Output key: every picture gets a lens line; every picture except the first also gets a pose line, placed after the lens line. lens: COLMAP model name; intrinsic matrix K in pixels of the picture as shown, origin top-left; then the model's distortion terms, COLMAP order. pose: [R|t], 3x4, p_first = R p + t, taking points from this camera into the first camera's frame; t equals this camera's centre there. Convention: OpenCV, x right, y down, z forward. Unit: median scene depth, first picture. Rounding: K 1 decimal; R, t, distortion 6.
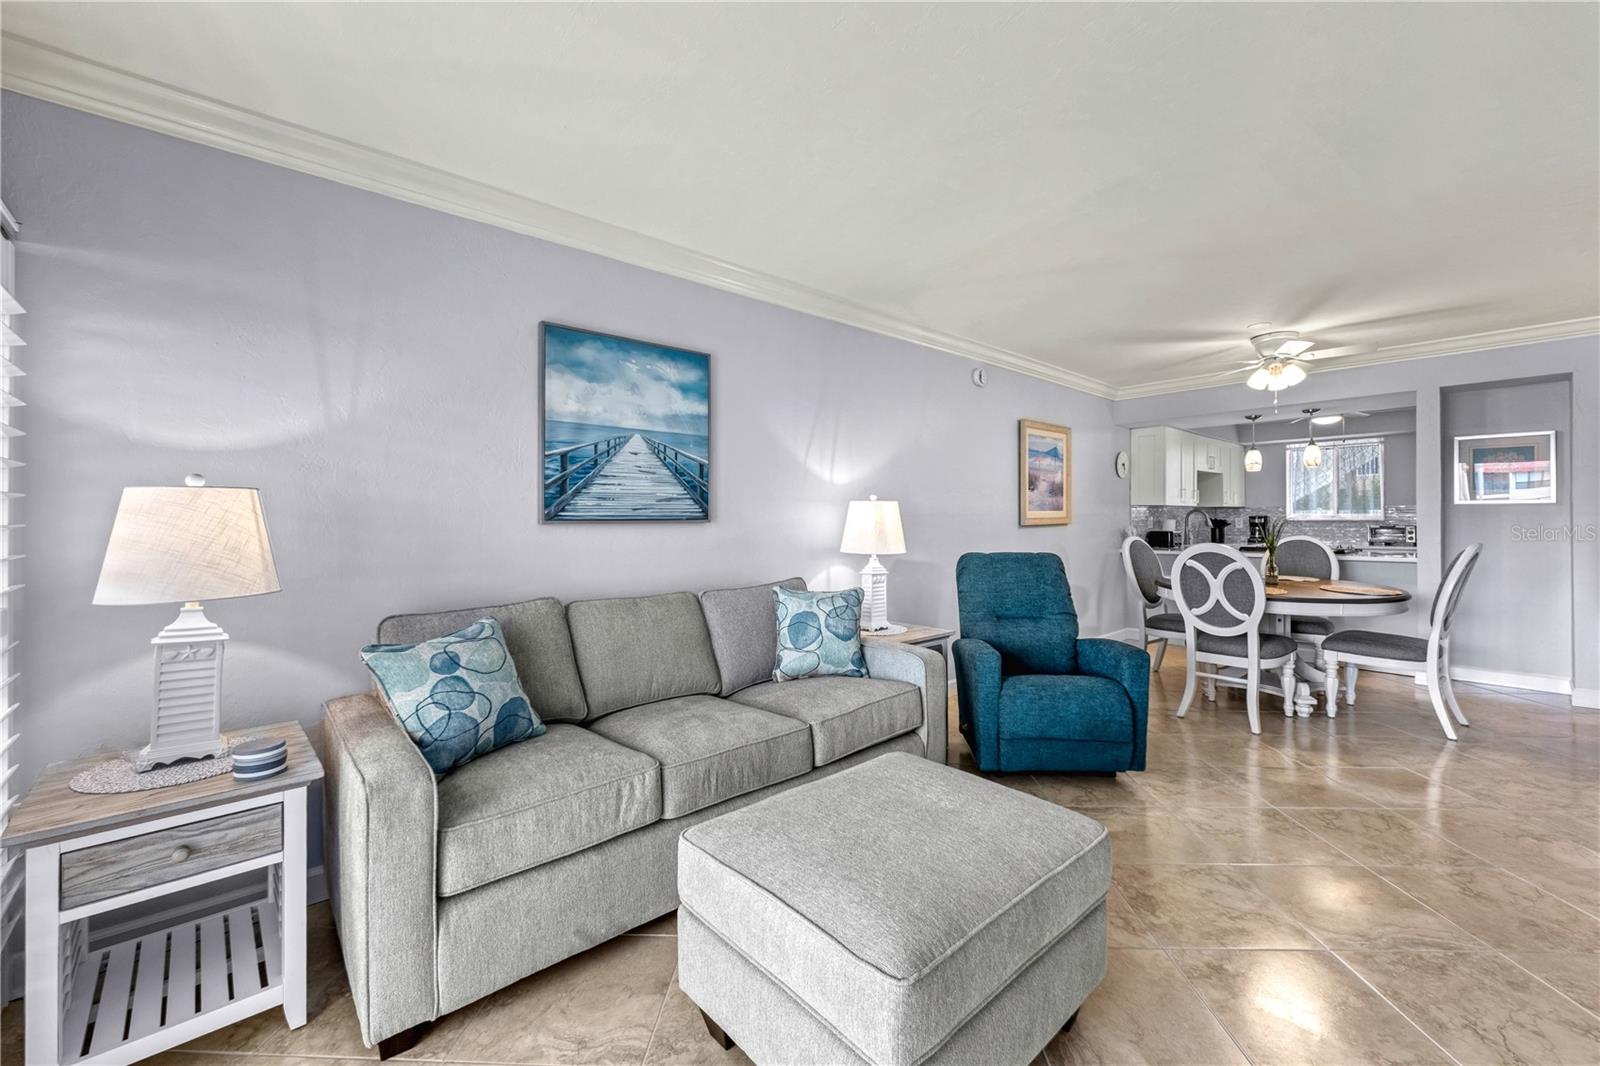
lens RADIAL K [[654.7, 0, 803.2], [0, 654.7, 514.1], [0, 0, 1]] dist [-0.000231, 0.000051]
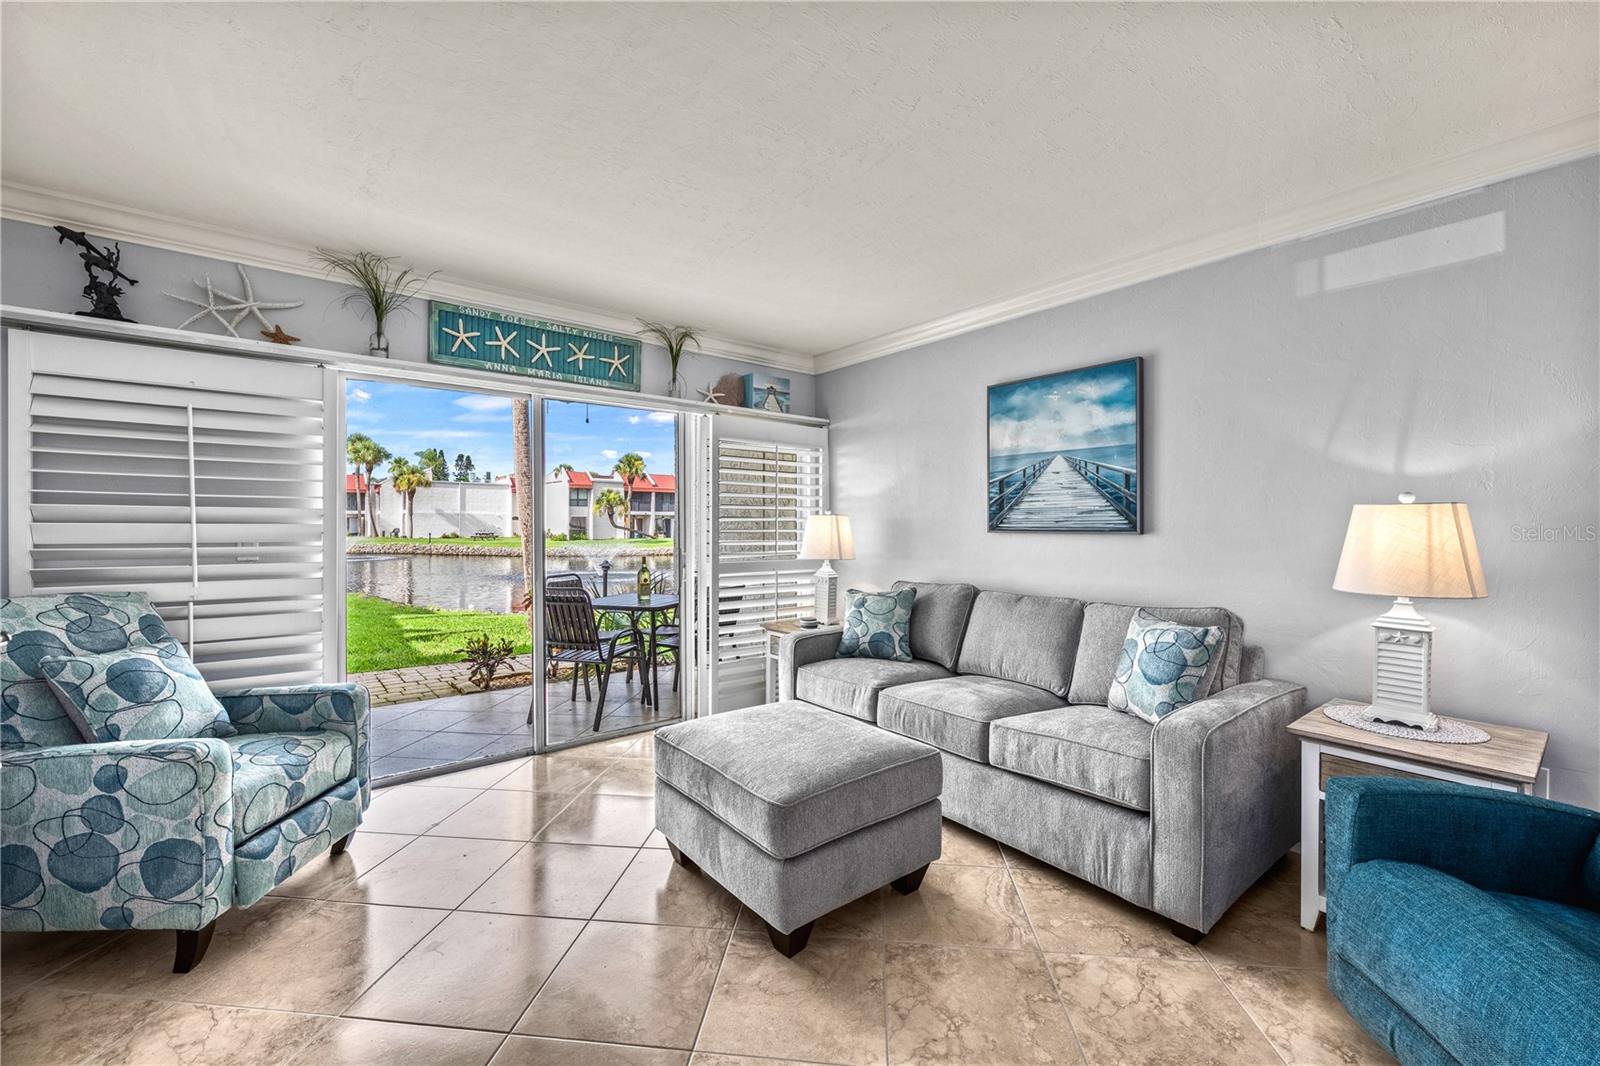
lens RADIAL K [[642.1, 0, 790.5], [0, 642.1, 523.1], [0, 0, 1]] dist [-0.003109, -0.000040]
pose [[-0.075470, -0.000318, -0.997148, 0.853146], [0.002781, 0.999996, -0.000530, -0.004931], [0.997144, -0.002813, -0.075469, 0.591952]]
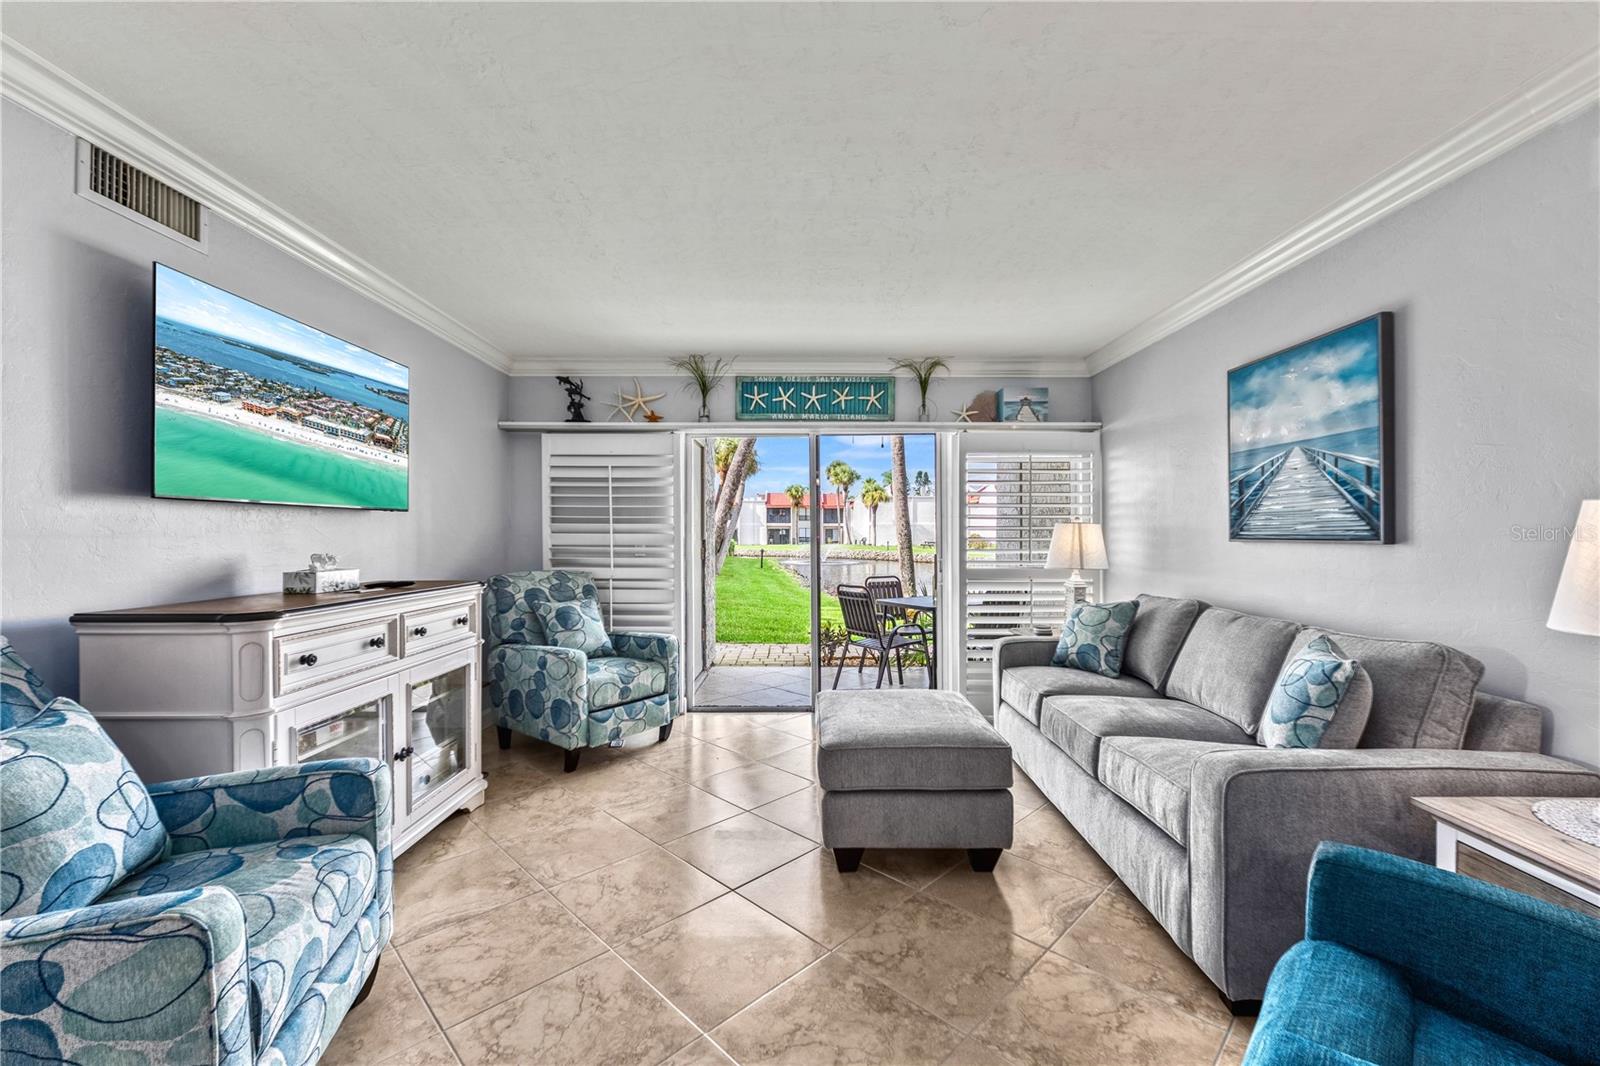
lens RADIAL K [[637.8, 0, 796.9], [0, 637.8, 532.0], [0, 0, 1]] dist [-0.003103, 0.000057]
pose [[-0.679636, 0.000491, -0.733549, 0.846814], [0.005704, 0.999973, -0.004615, -0.001571], [0.733527, -0.007321, -0.679621, 1.044682]]
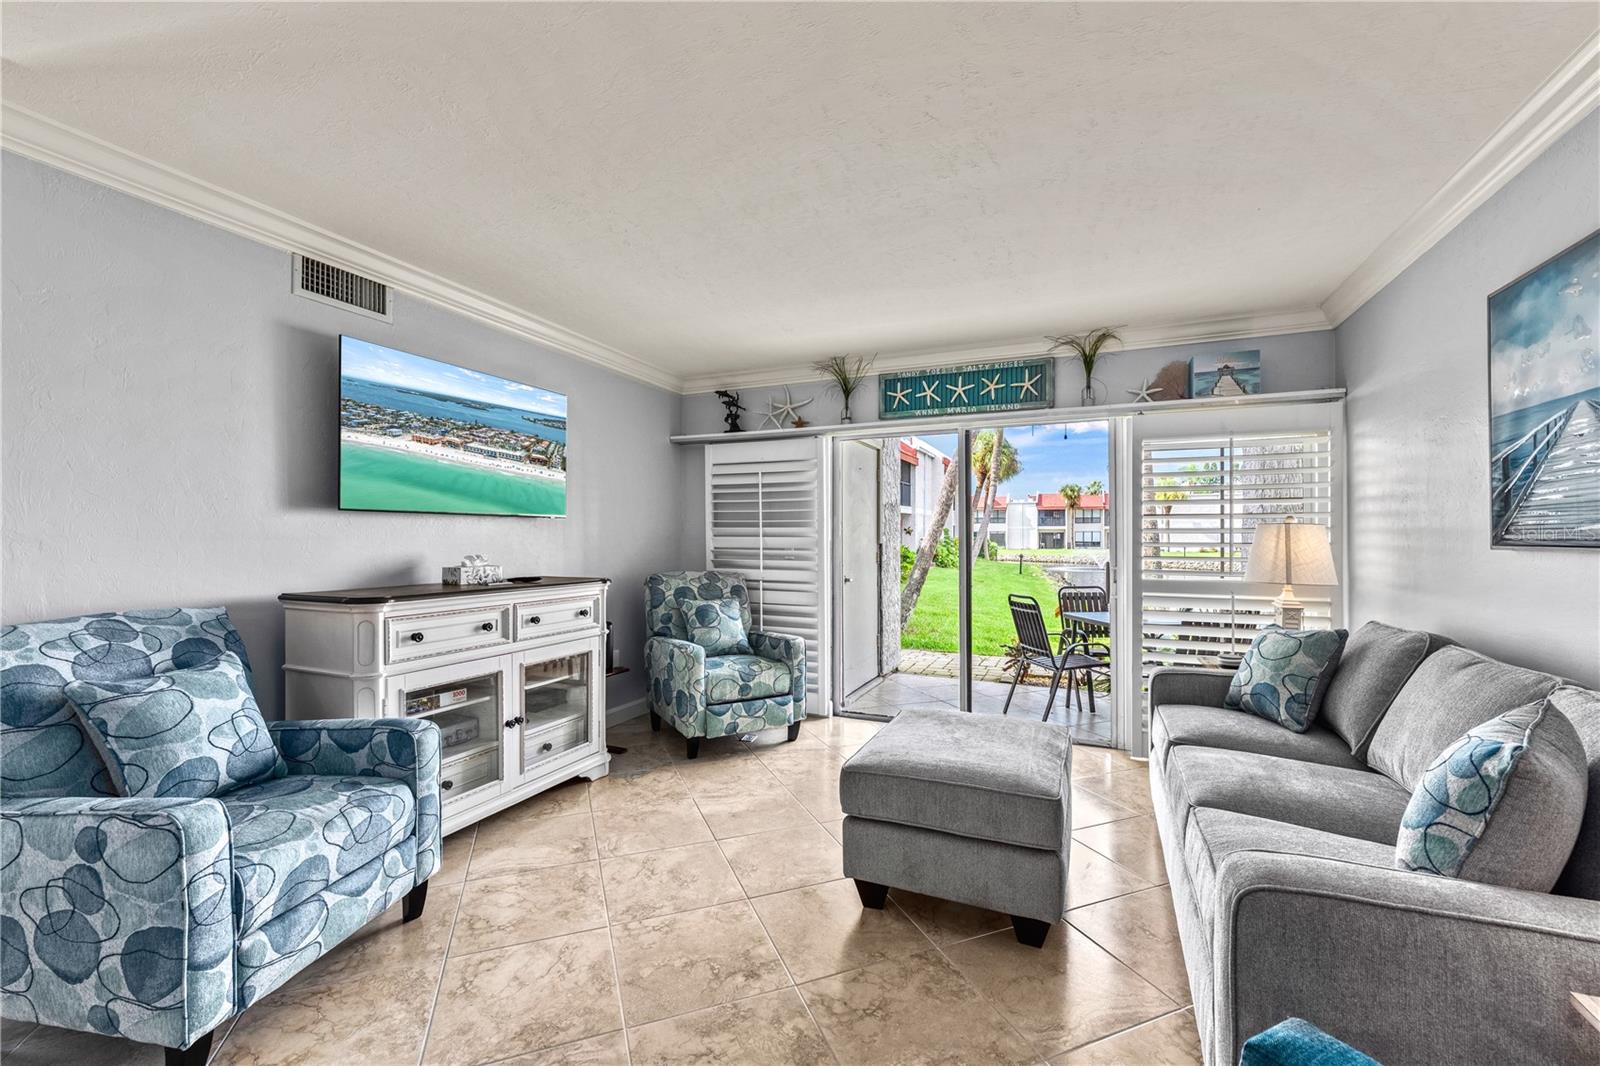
lens RADIAL K [[639.7, 0, 802.9], [0, 639.7, 534.8], [0, 0, 1]] dist [-0.004673, 0.000122]
pose [[-0.915423, -0.000016, -0.402494, 0.586901], [0.003436, 0.999963, -0.007853, 0.000066], [0.402479, -0.008572, -0.915389, 1.184417]]
